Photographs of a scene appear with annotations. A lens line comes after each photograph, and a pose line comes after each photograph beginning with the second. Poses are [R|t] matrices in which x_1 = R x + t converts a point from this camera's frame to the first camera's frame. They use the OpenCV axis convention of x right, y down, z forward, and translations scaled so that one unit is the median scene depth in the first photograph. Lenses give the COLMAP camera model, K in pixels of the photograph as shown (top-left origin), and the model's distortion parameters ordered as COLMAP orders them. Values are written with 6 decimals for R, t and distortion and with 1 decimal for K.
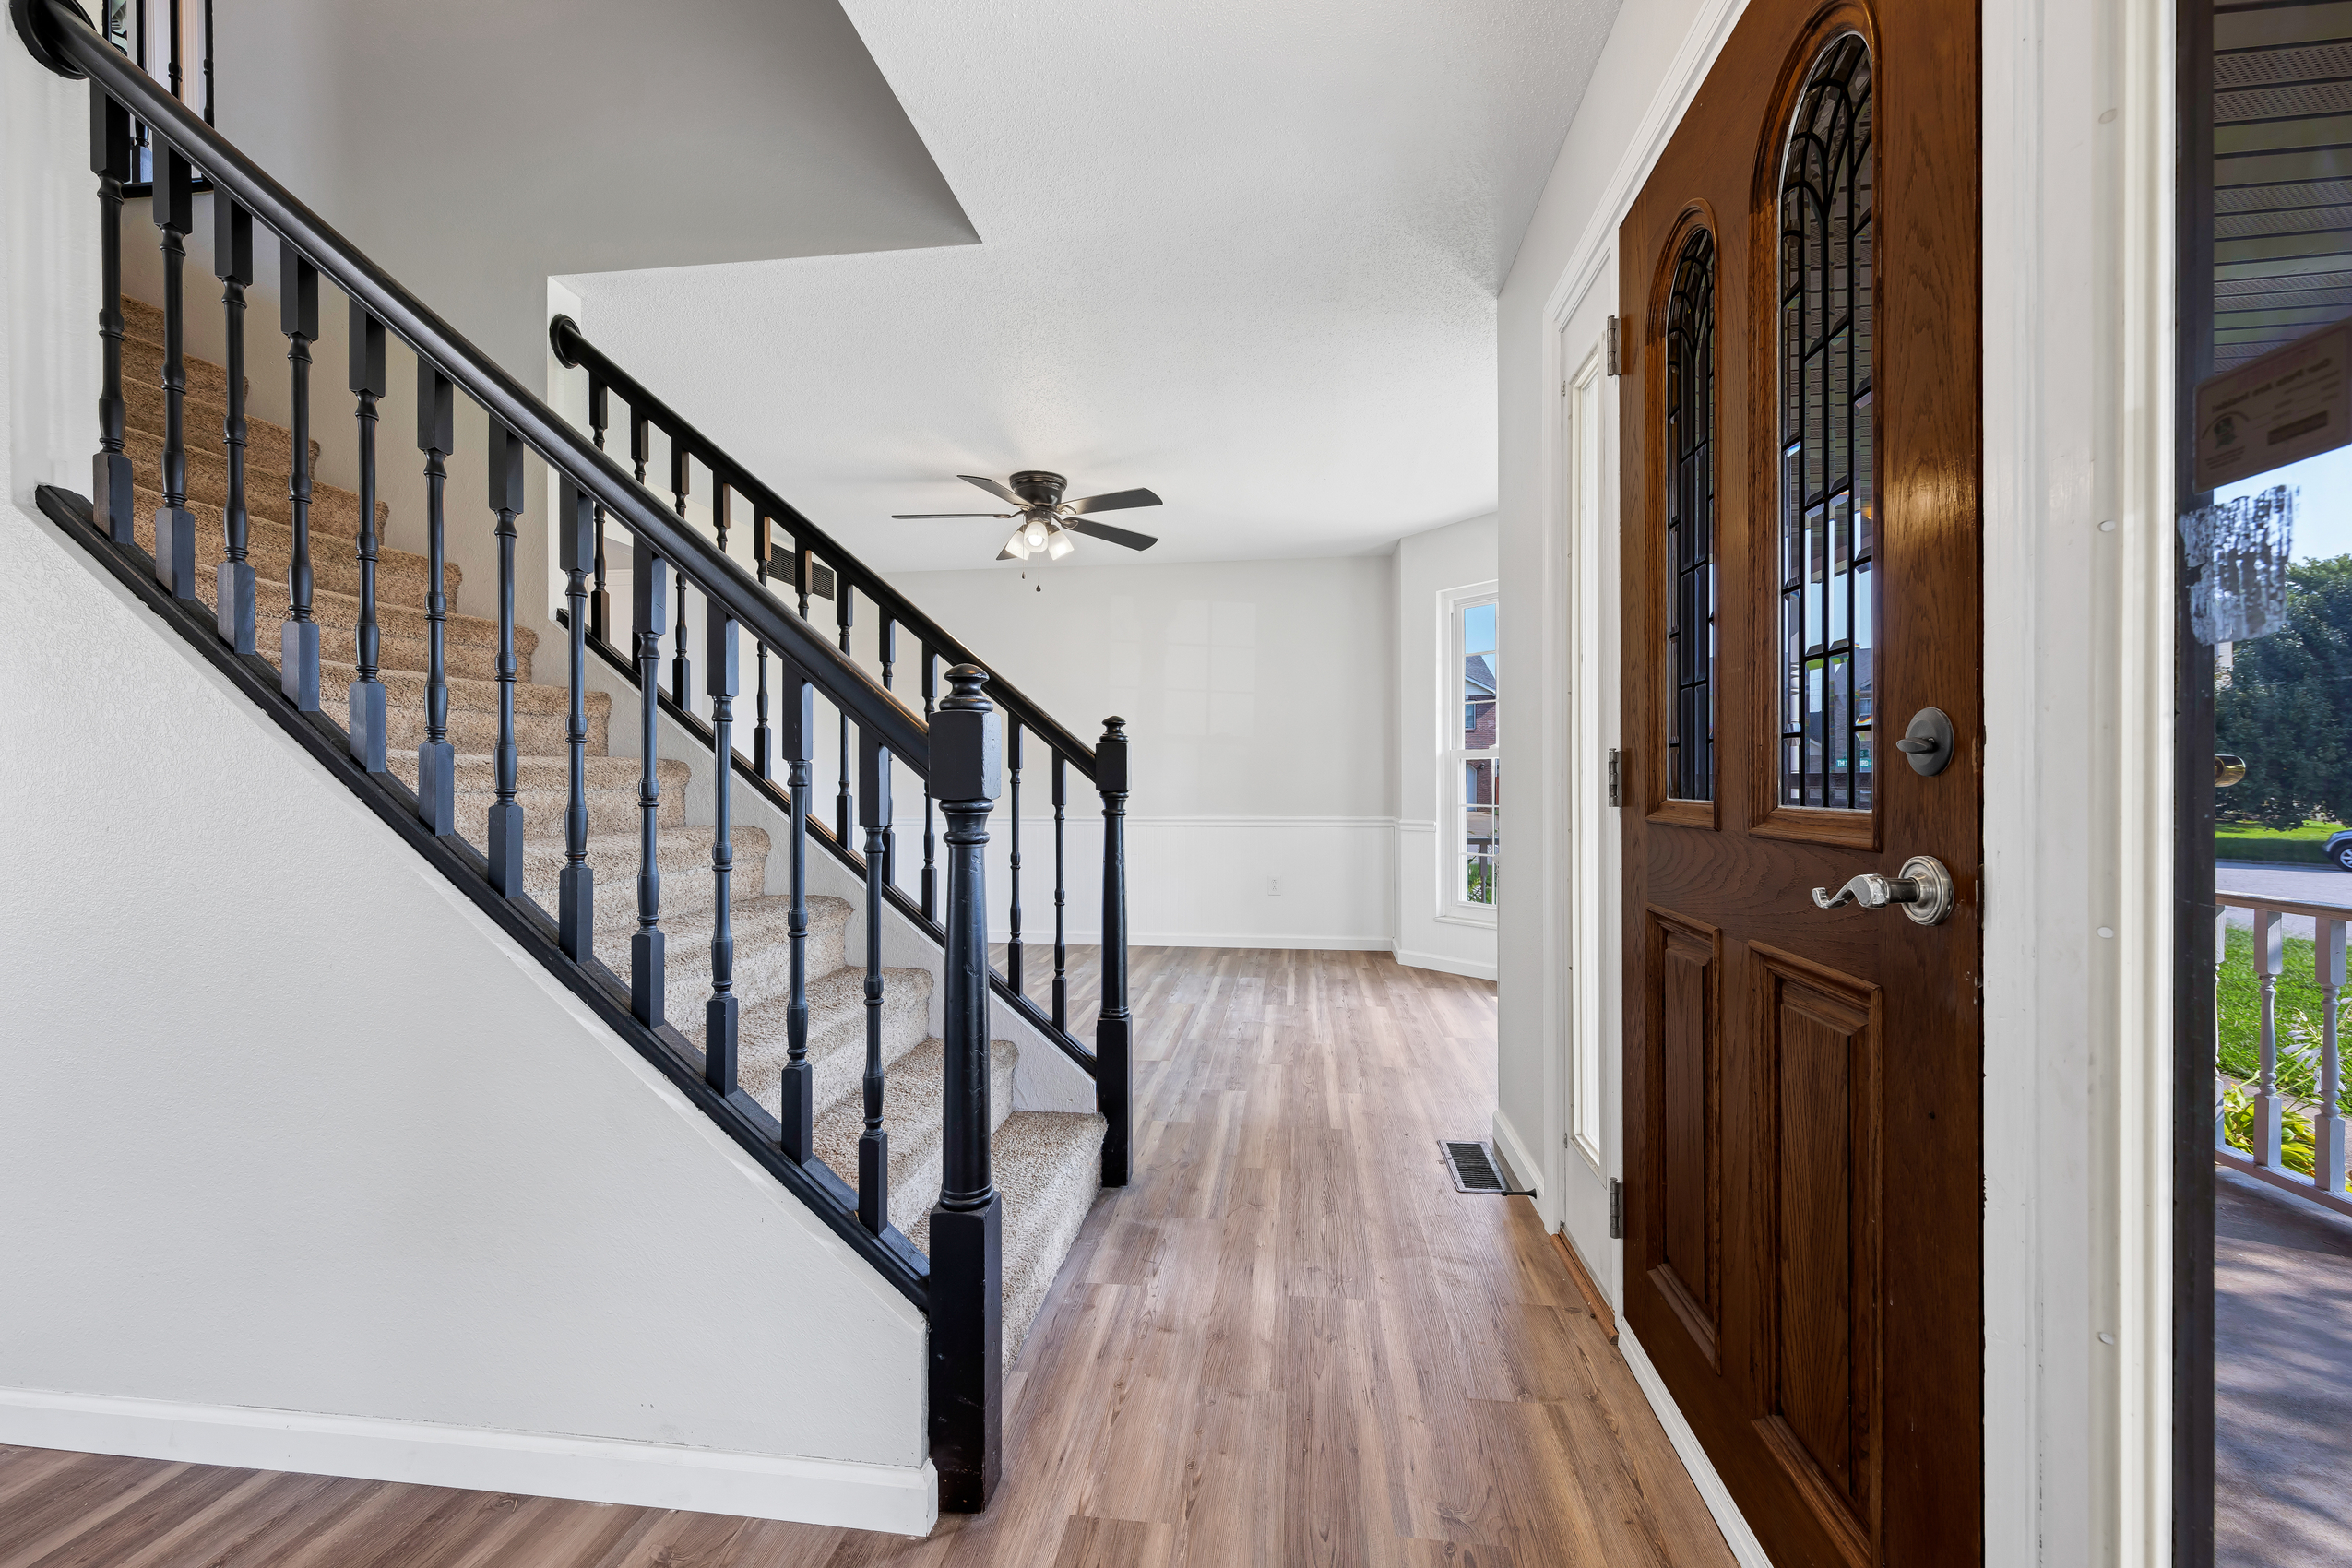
lens RADIAL K [[940.5, 0, 1160.3], [0, 940.5, 782.1], [0, 0, 1]] dist [0.009264, -0.002294]
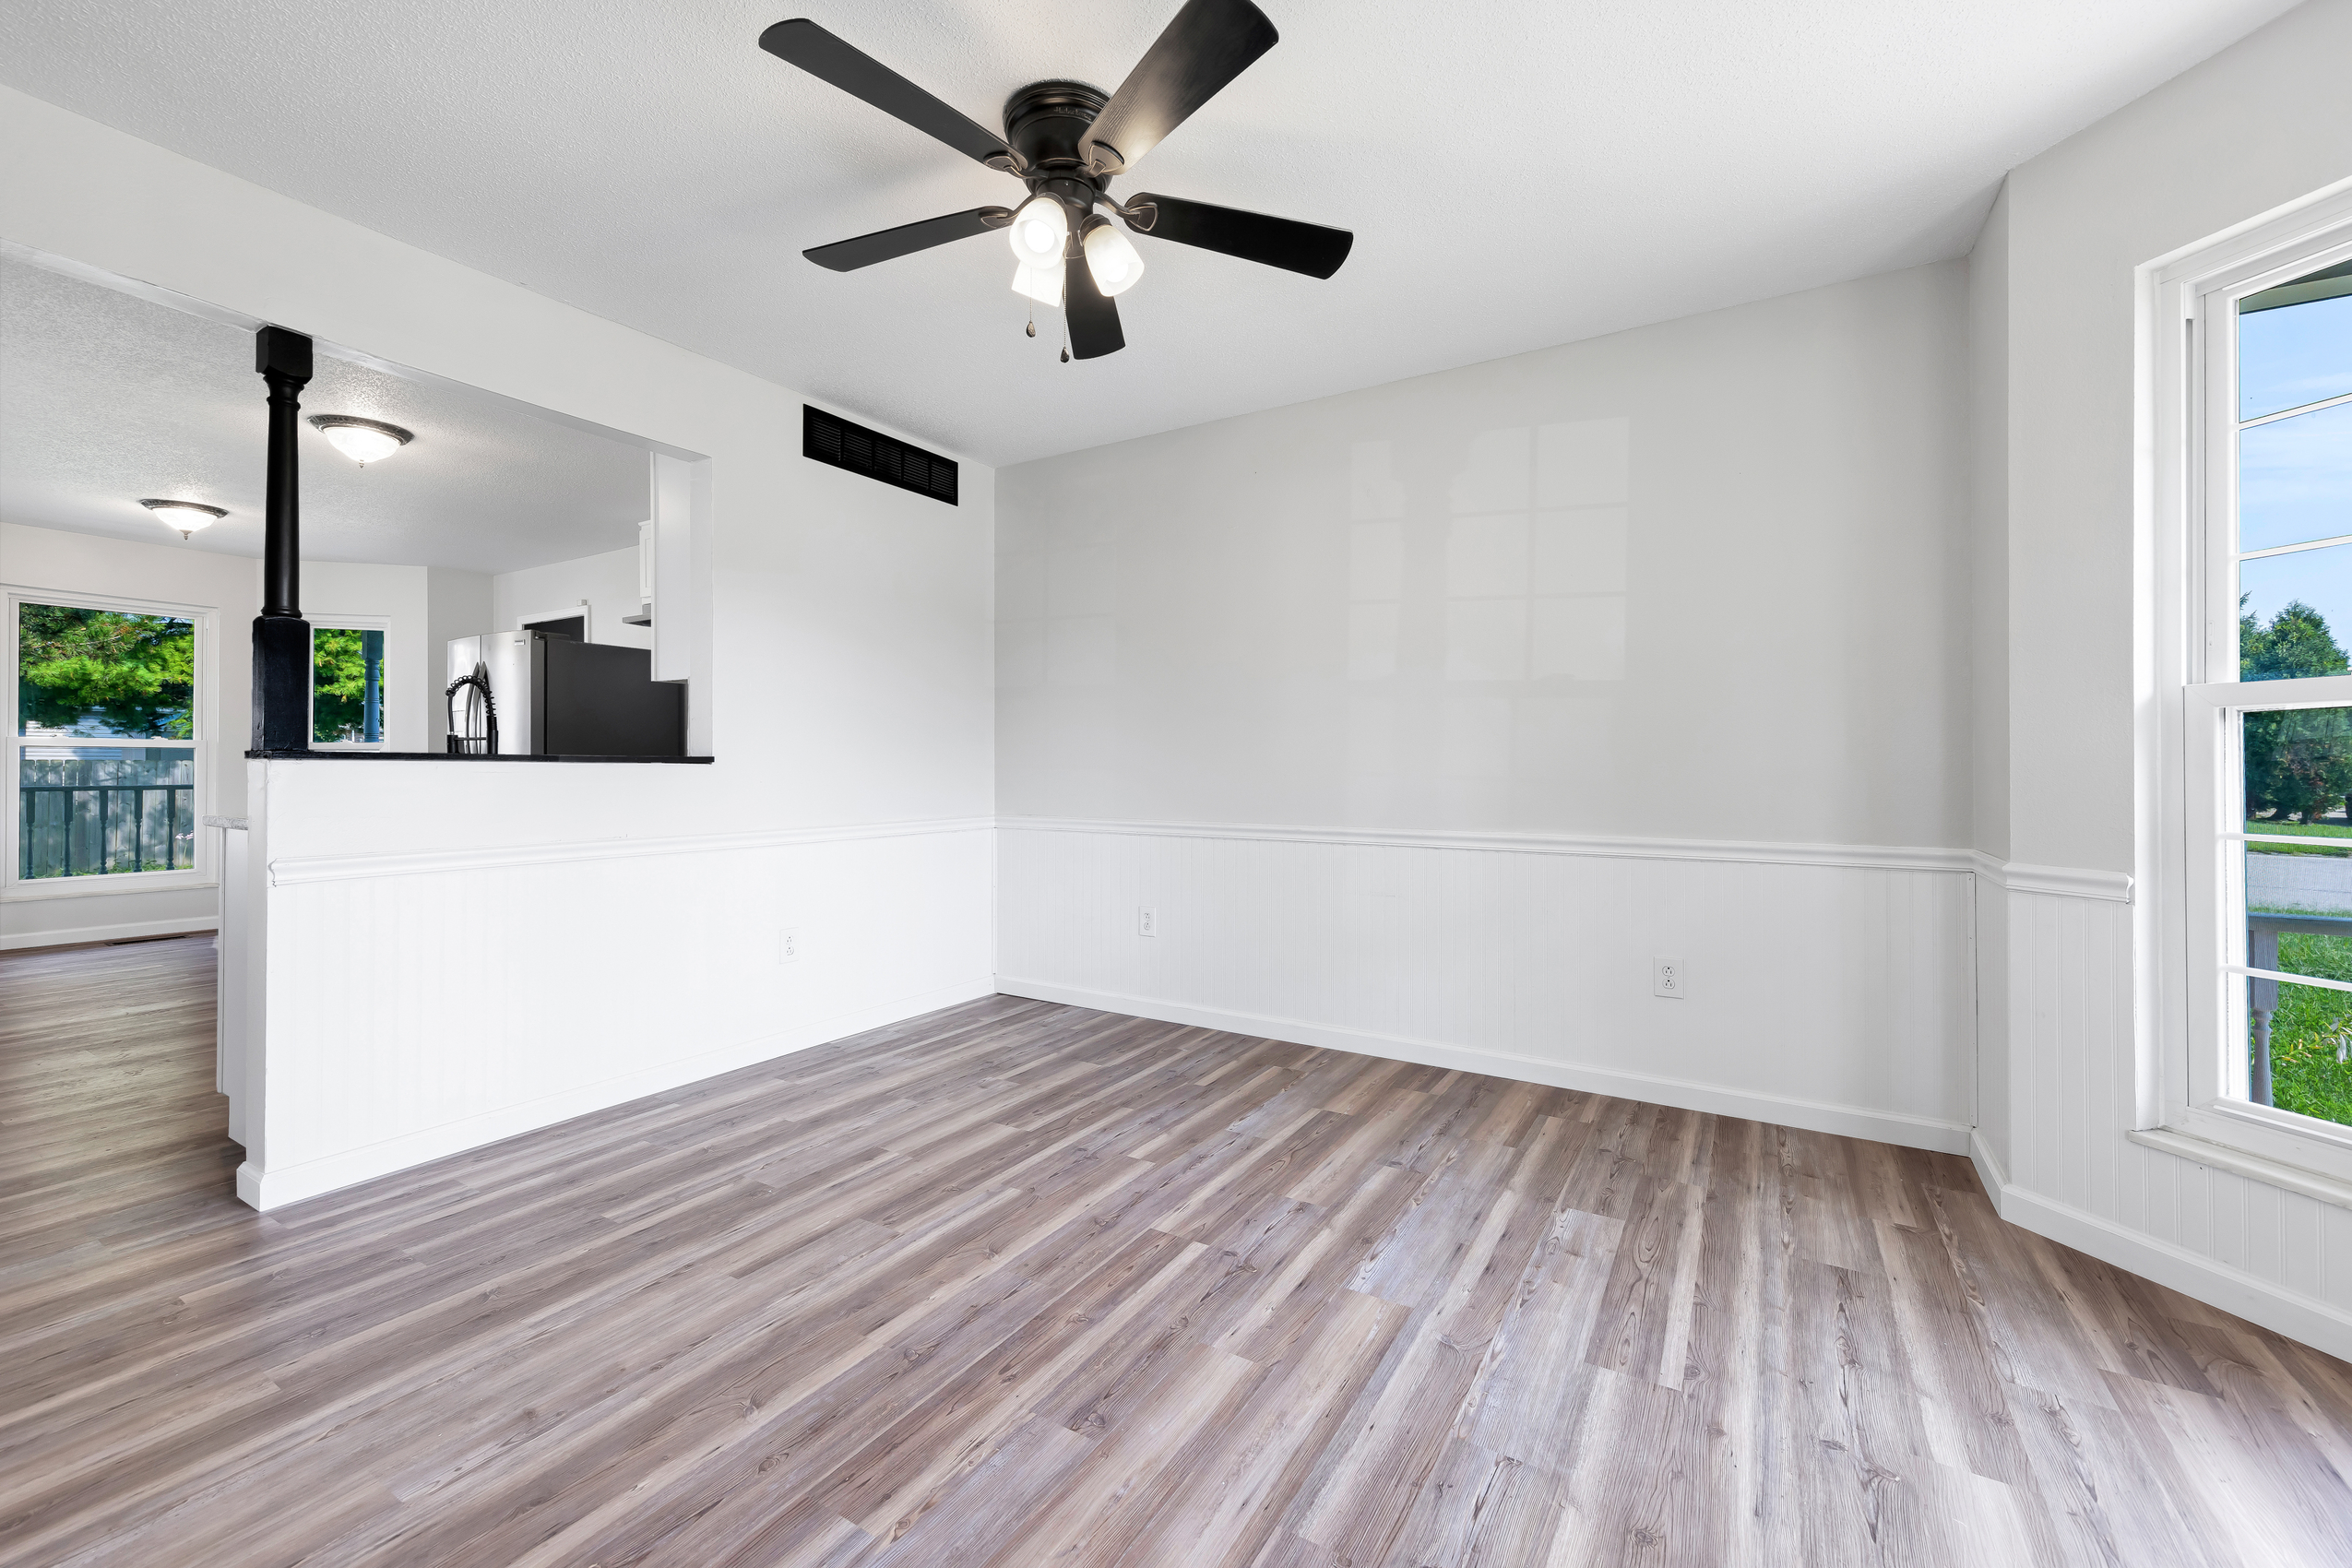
lens RADIAL K [[940.5, 0, 1174.4], [0, 940.5, 772.0], [0, 0, 1]] dist [0.009264, -0.002294]
pose [[0.916893, 0.002540, -0.399125, 0.109759], [-0.000444, 0.999986, 0.005342, -0.001706], [0.399133, -0.004721, 0.916881, 0.600219]]
